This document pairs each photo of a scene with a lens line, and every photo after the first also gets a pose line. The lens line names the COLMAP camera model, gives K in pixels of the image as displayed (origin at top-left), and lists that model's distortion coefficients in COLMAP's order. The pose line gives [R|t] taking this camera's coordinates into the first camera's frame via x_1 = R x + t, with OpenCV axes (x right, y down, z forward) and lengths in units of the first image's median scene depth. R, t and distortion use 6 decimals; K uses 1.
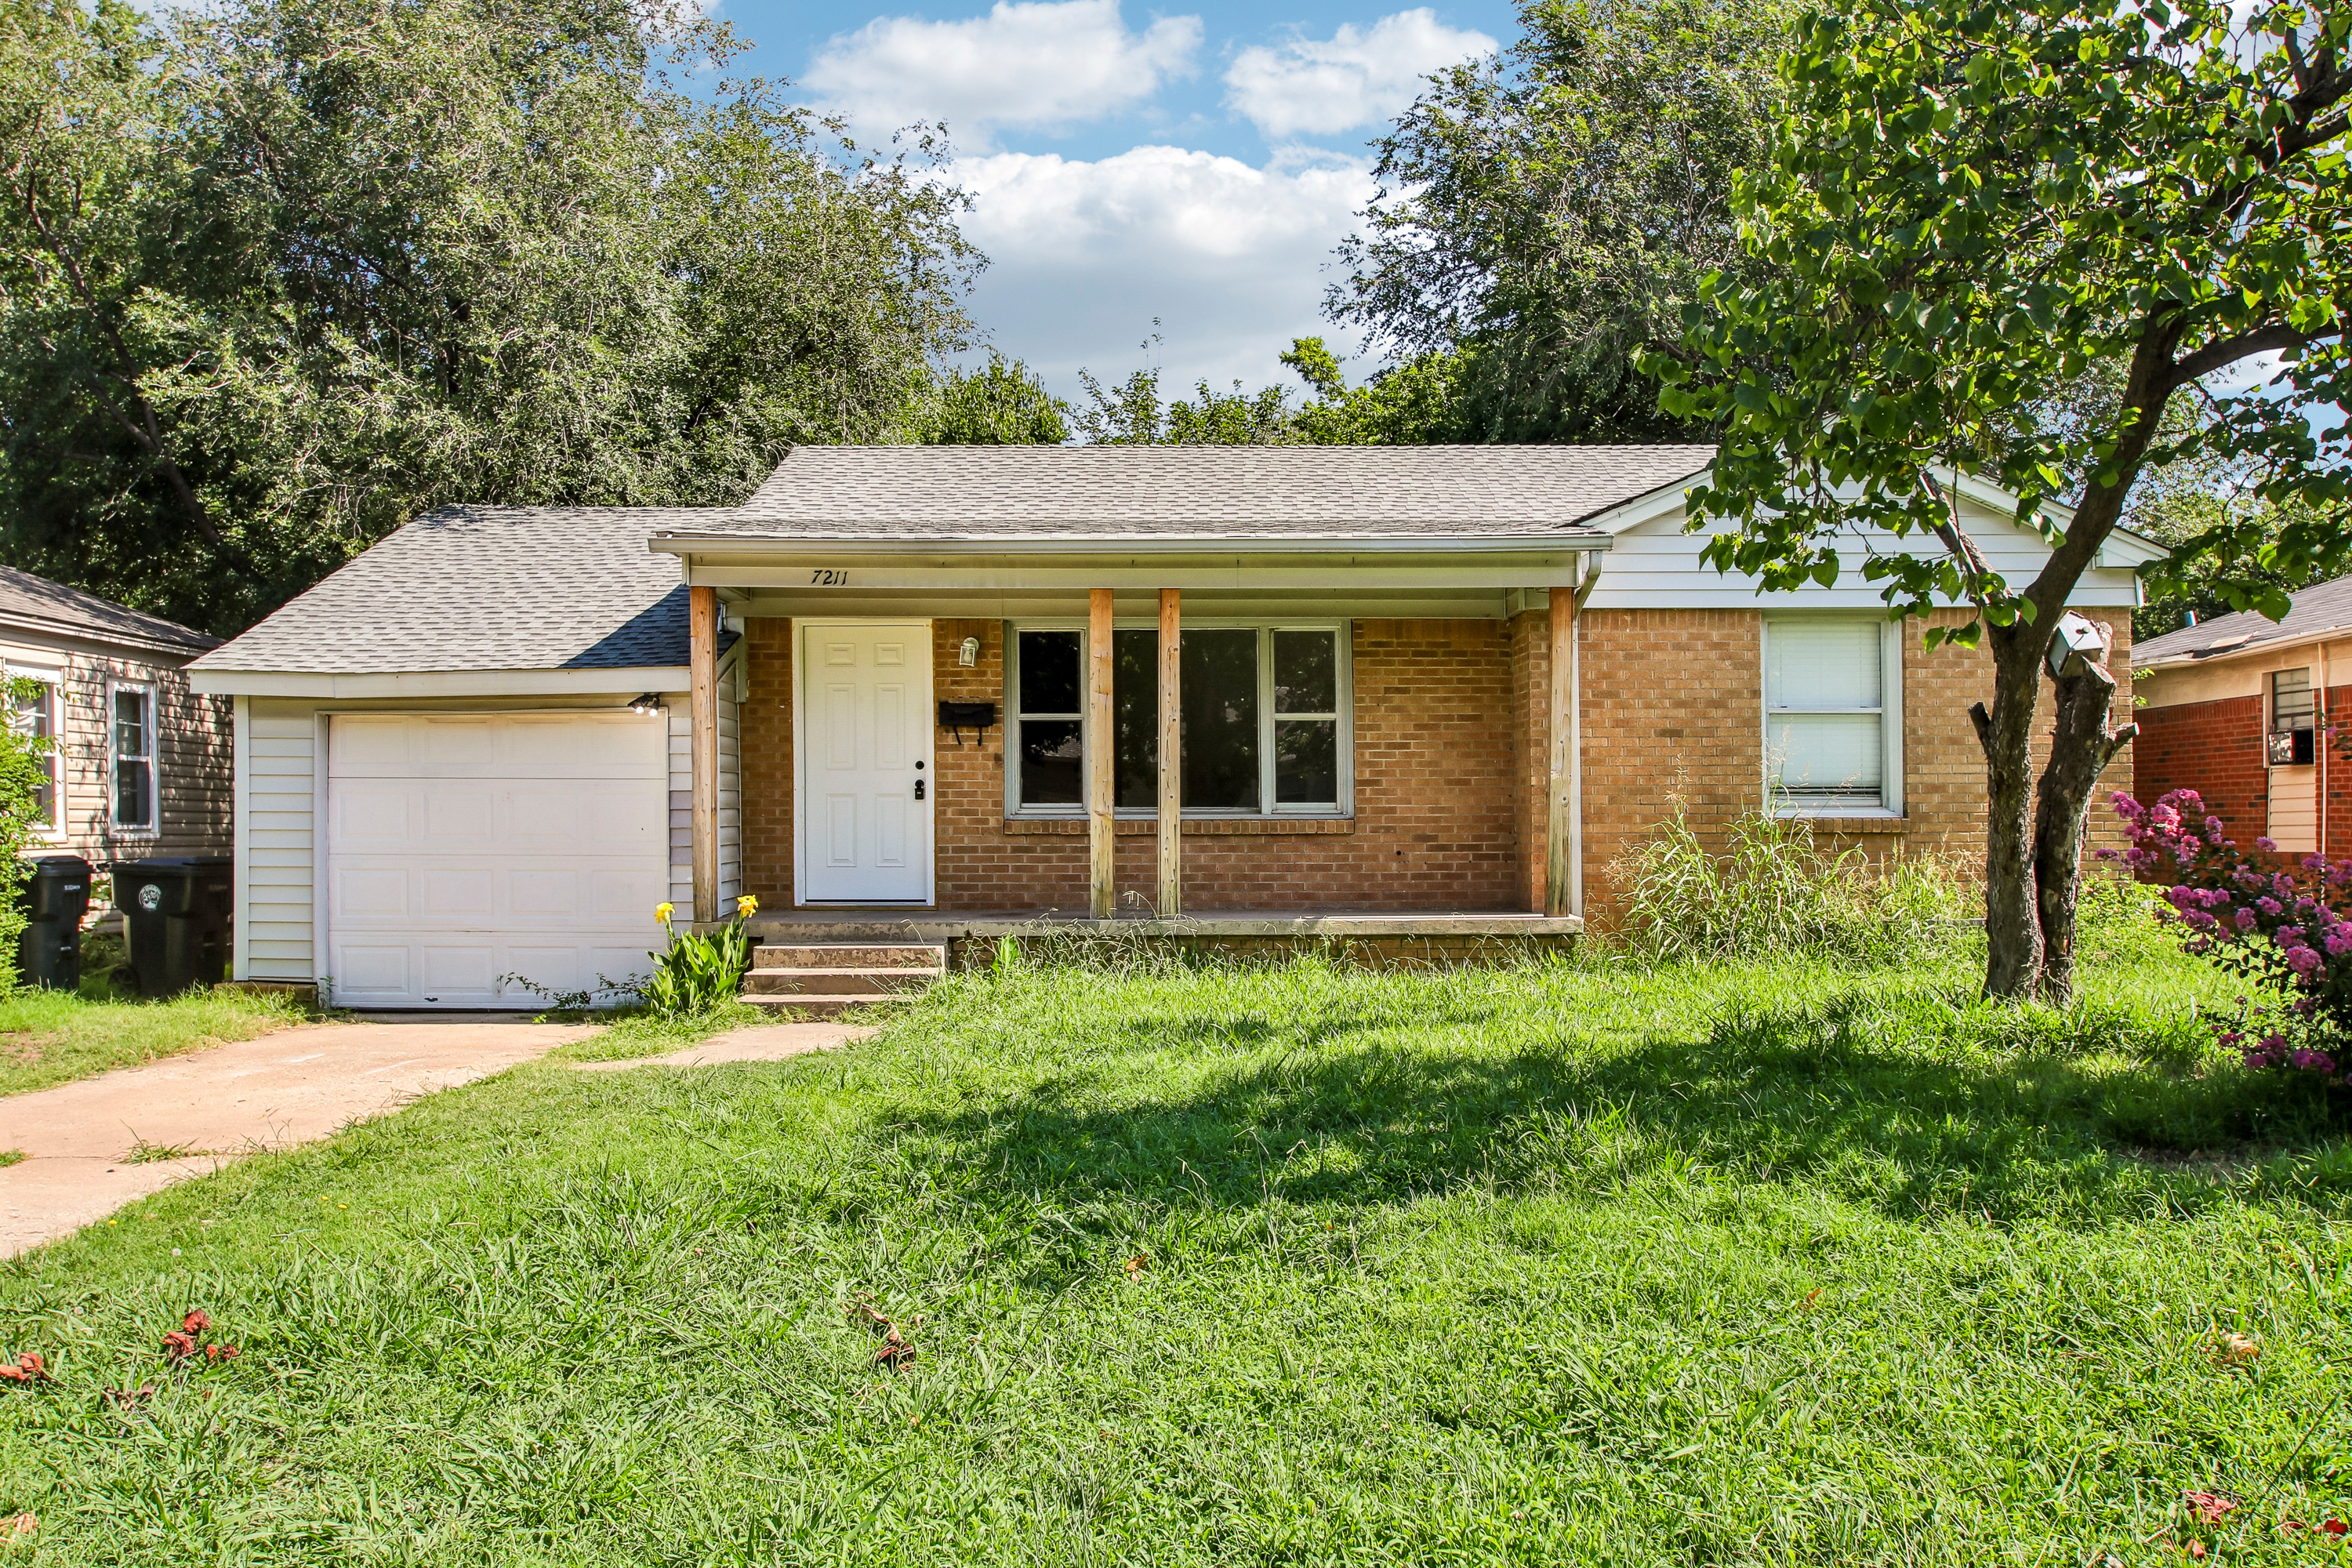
lens RADIAL K [[1904.1, 0, 1176.0], [0, 1904.1, 784.0], [0, 0, 1]] dist [-0.005958, -0.005830]
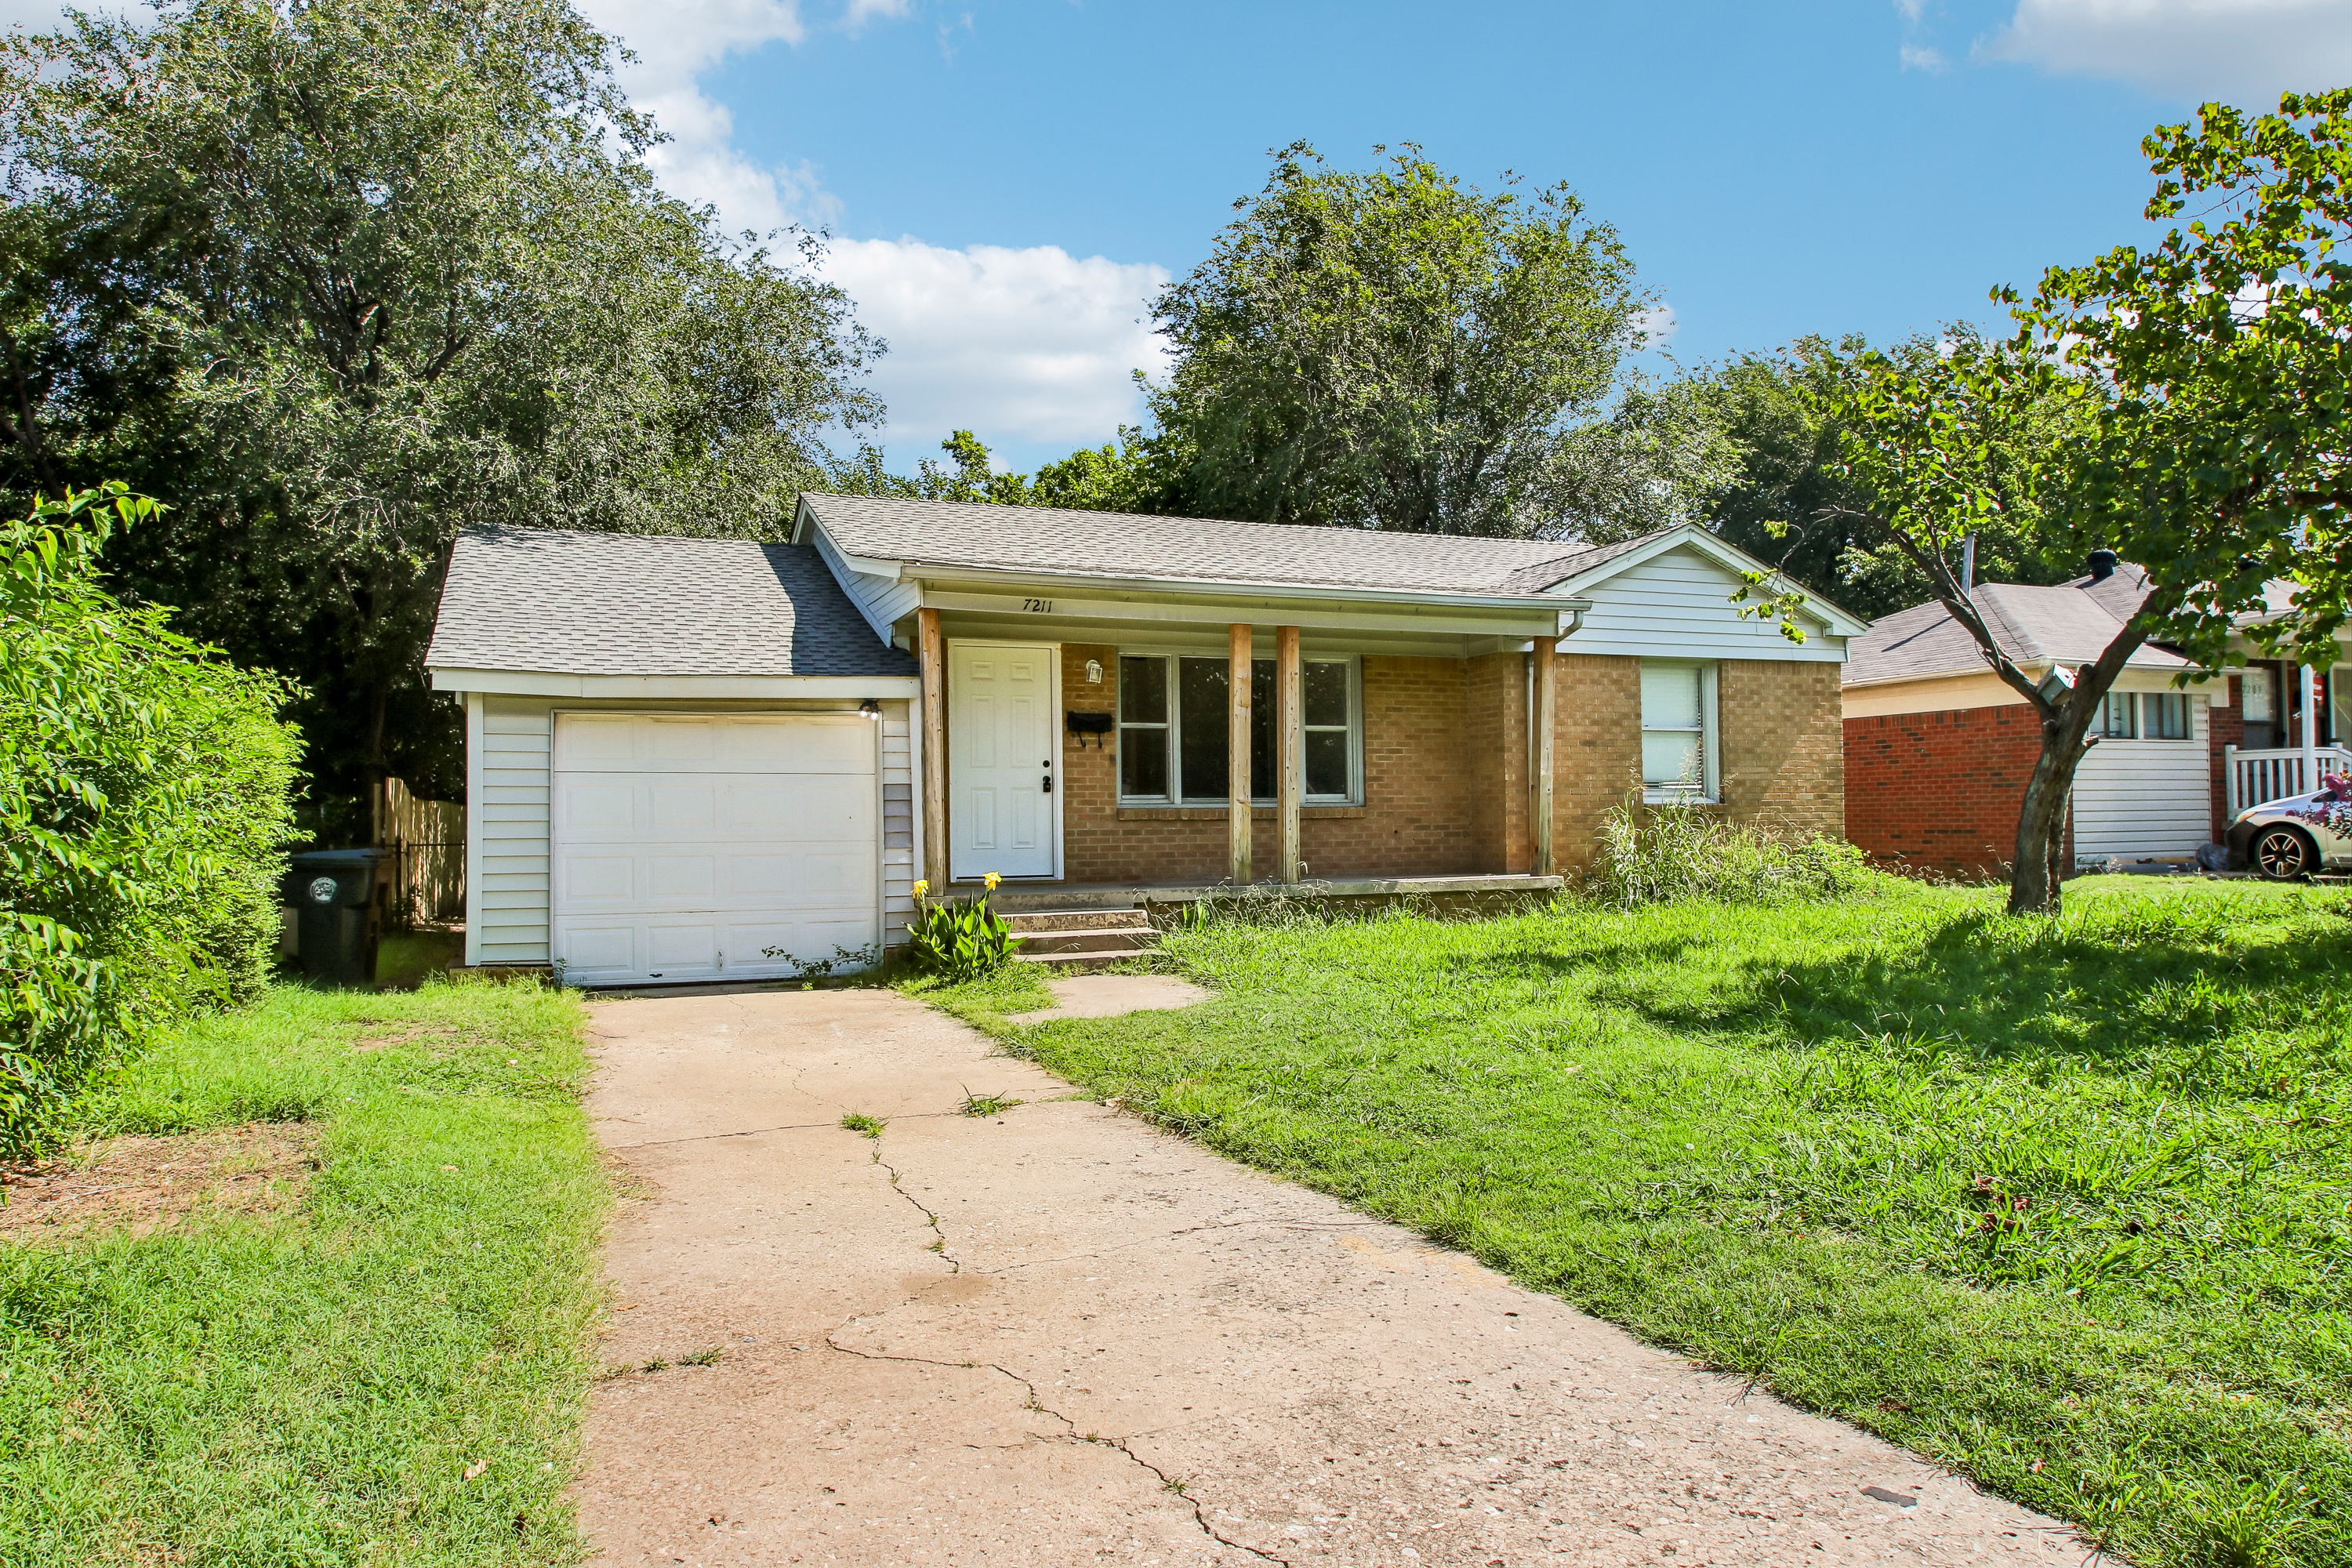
lens RADIAL K [[1494.2, 0, 1176.0], [0, 1494.2, 784.0], [0, 0, 1]] dist [-0.004980, 0.000092]
pose [[0.931597, -0.000166, 0.363492, -0.418012], [0.001555, 0.999993, -0.003528, 0.006544], [-0.363489, 0.003852, 0.931590, 0.086397]]
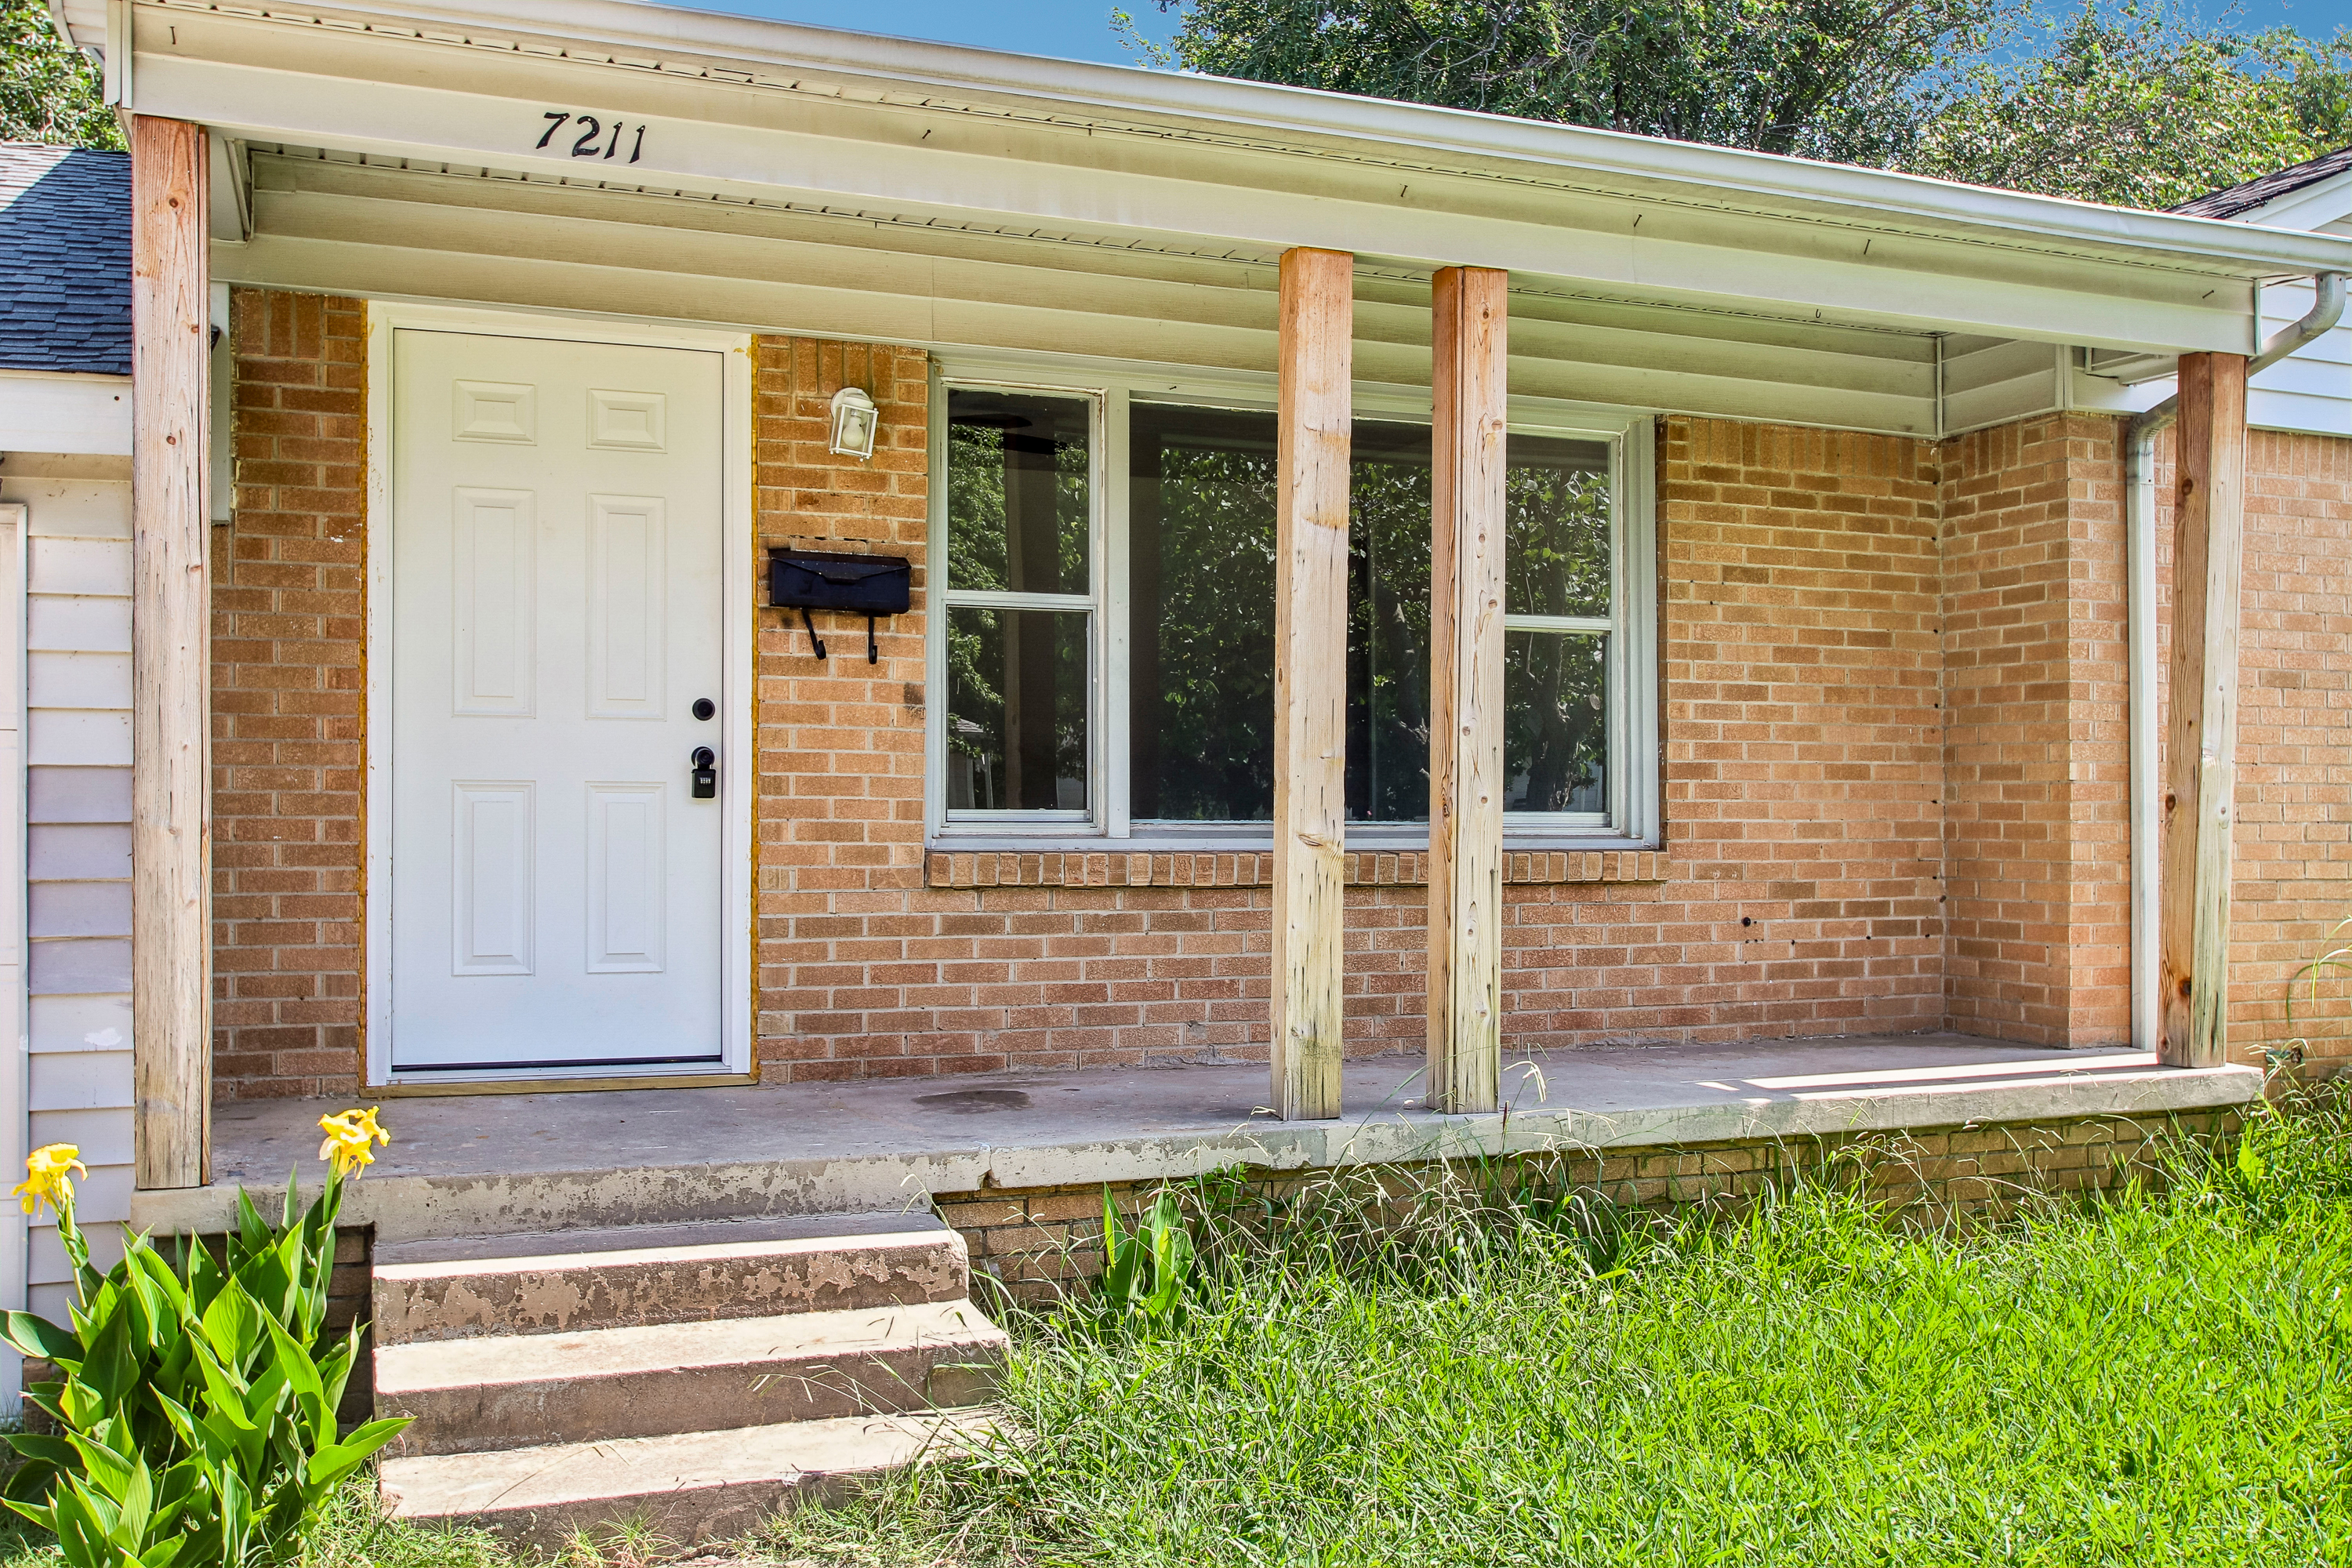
lens RADIAL K [[2101.6, 0, 1176.0], [0, 2101.6, 784.0], [0, 0, 1]] dist [-0.040749, 0.003946]
pose [[0.935556, 0.011266, 0.352998, -0.202244], [-0.013031, 0.999912, 0.002624, 0.002969], [-0.352937, -0.007055, 0.935620, 0.585134]]
